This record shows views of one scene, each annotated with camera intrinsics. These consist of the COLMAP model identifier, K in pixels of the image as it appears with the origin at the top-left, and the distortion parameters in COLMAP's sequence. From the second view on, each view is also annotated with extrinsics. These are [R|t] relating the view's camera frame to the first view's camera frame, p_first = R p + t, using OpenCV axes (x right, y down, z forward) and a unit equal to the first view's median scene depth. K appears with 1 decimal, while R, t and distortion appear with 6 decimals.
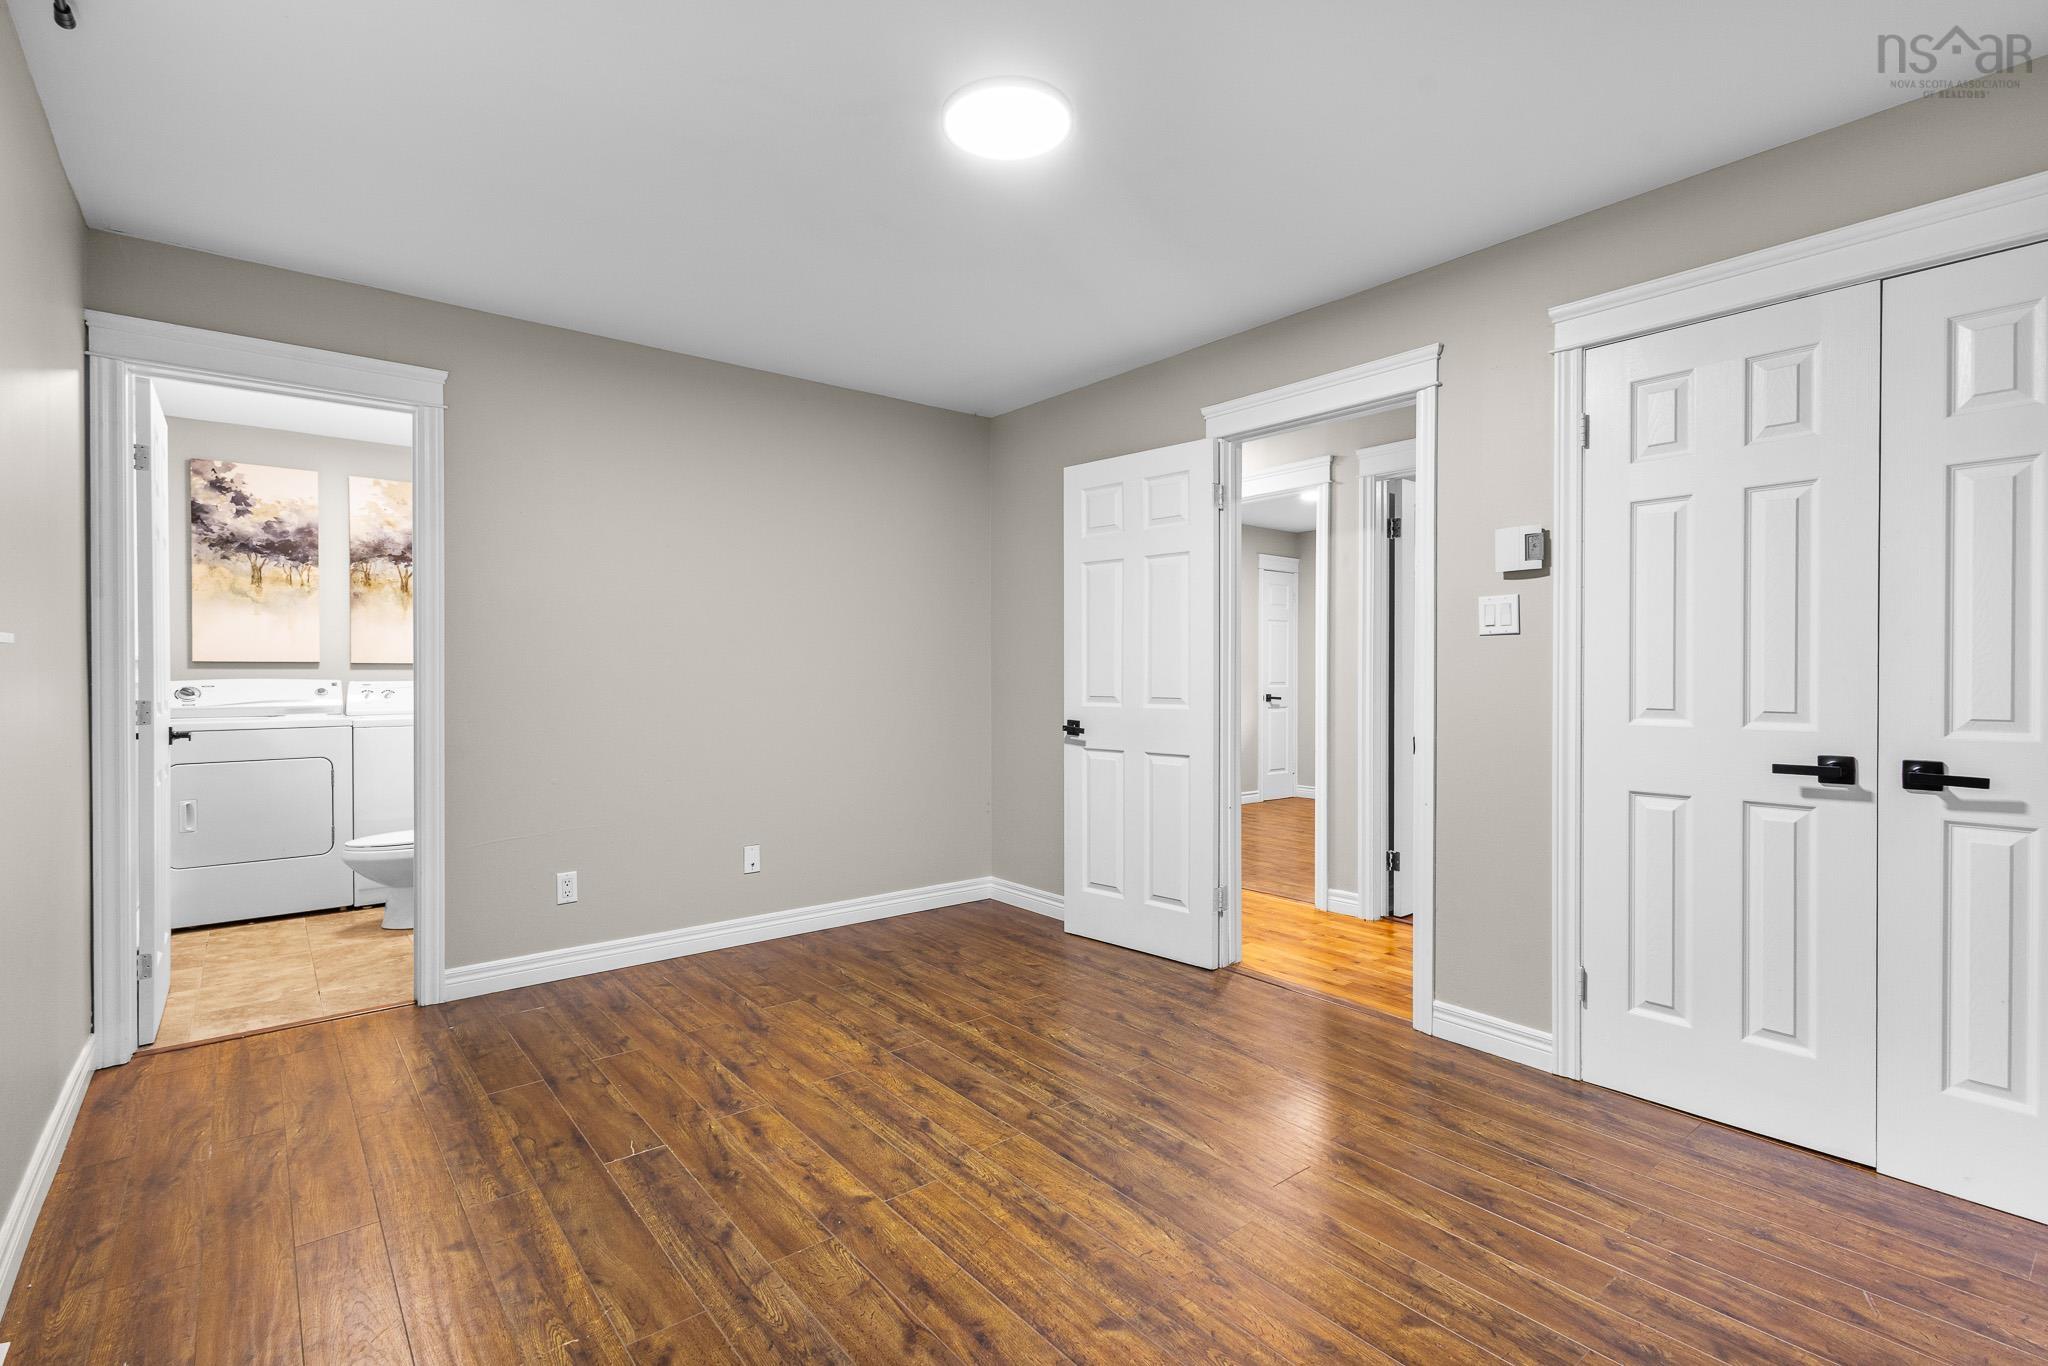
lens RADIAL K [[948.9, 0, 1018.3], [0, 948.9, 677.4], [0, 0, 1]] dist [0.012338, -0.000495]
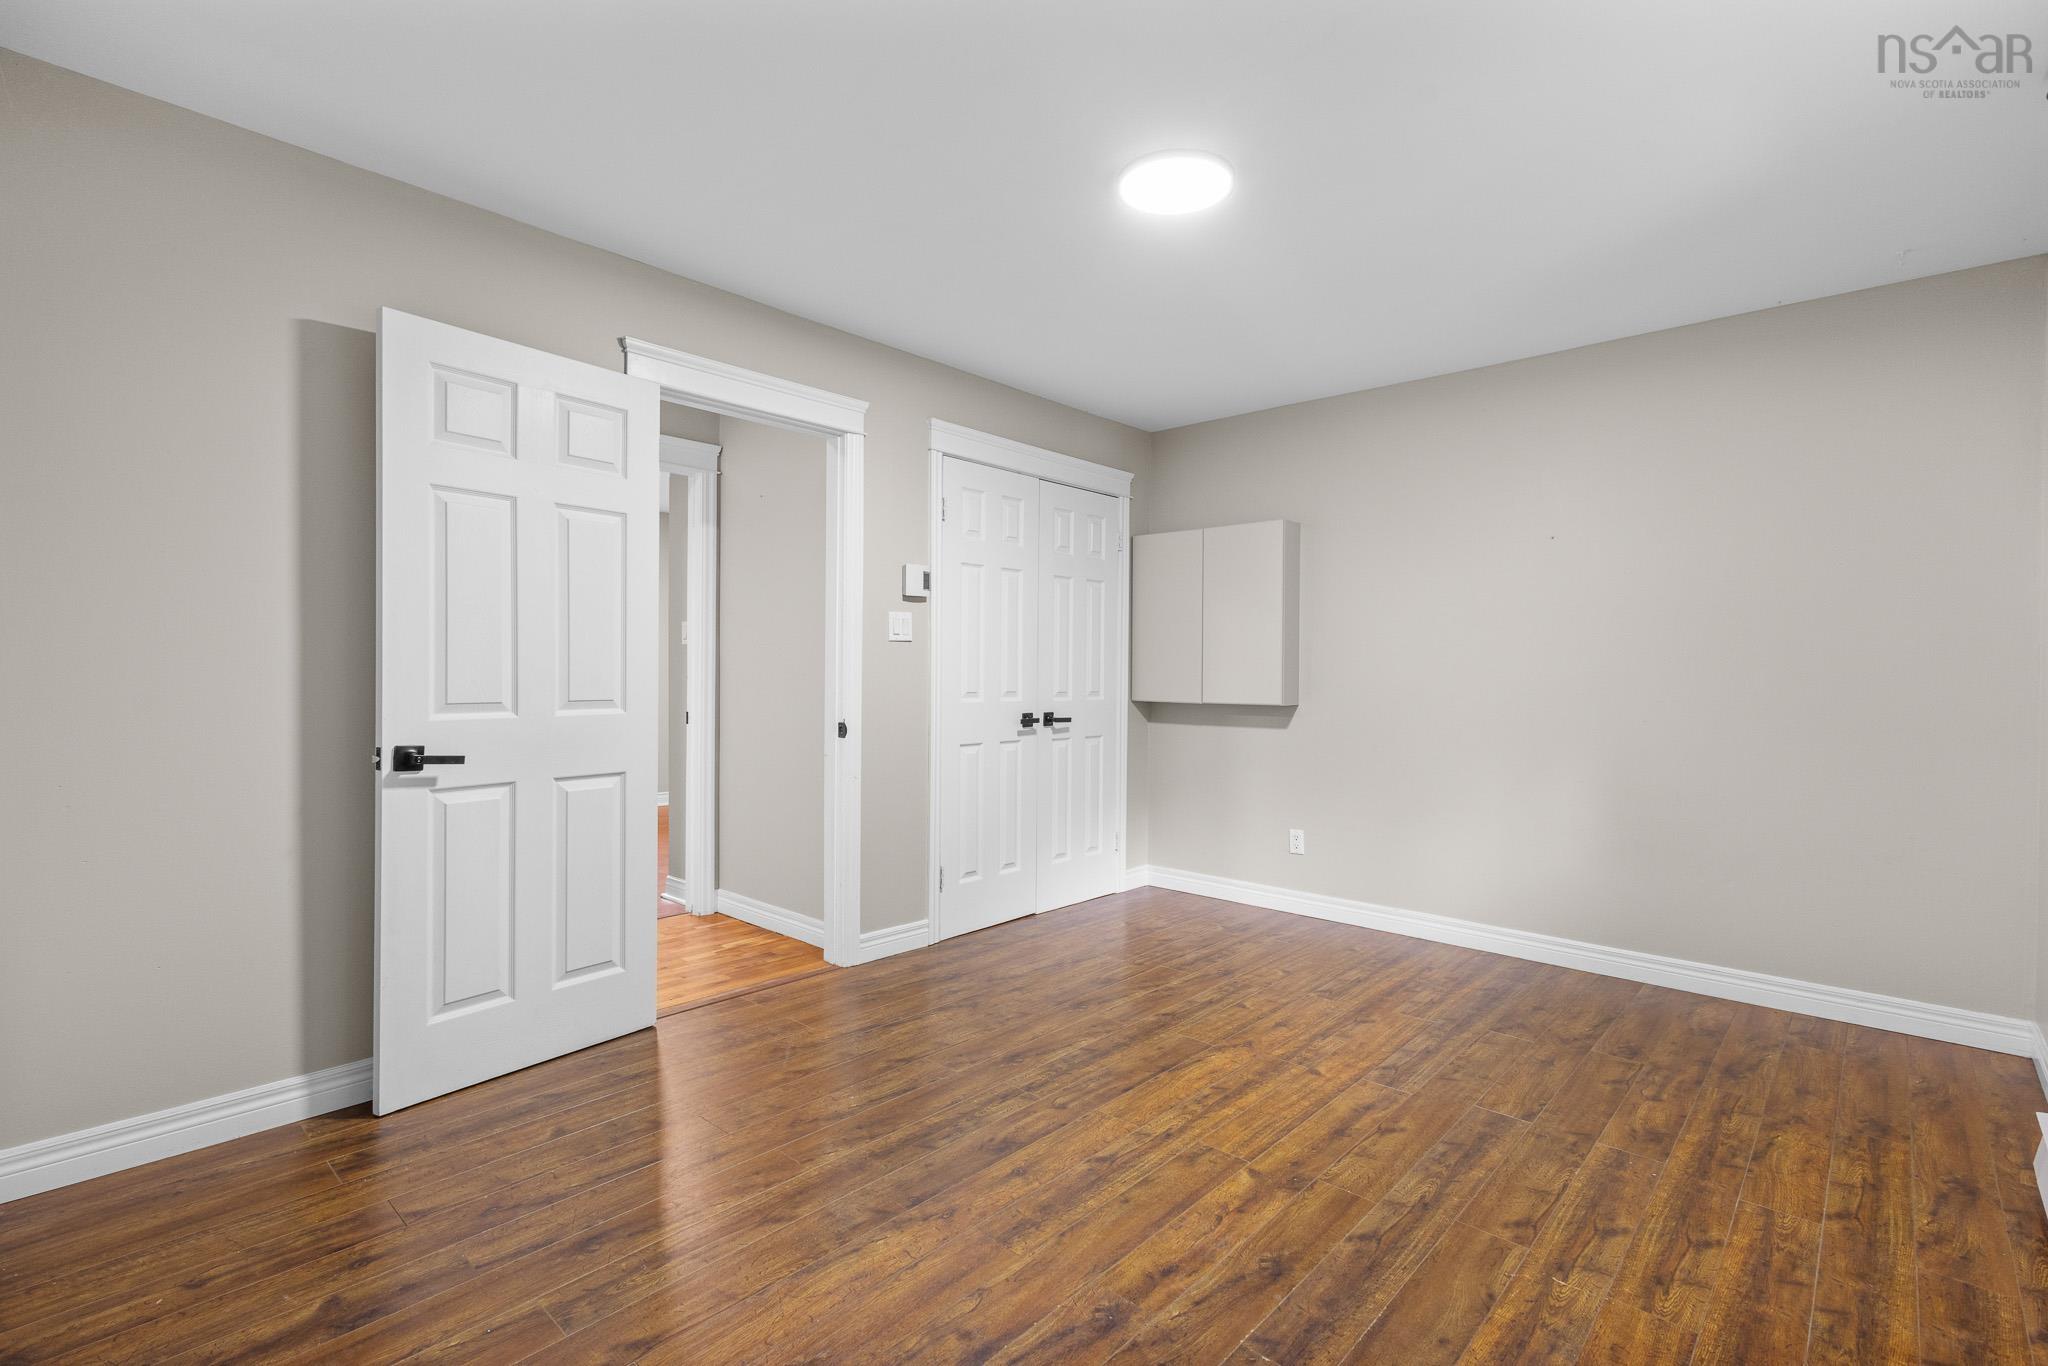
lens RADIAL K [[948.9, 0, 1018.3], [0, 948.9, 677.4], [0, 0, 1]] dist [0.012338, -0.000495]
pose [[-0.152725, -0.007701, 0.988239, -1.006765], [-0.004328, 0.999965, 0.007123, -0.004923], [-0.988259, -0.003189, -0.152753, 1.234045]]
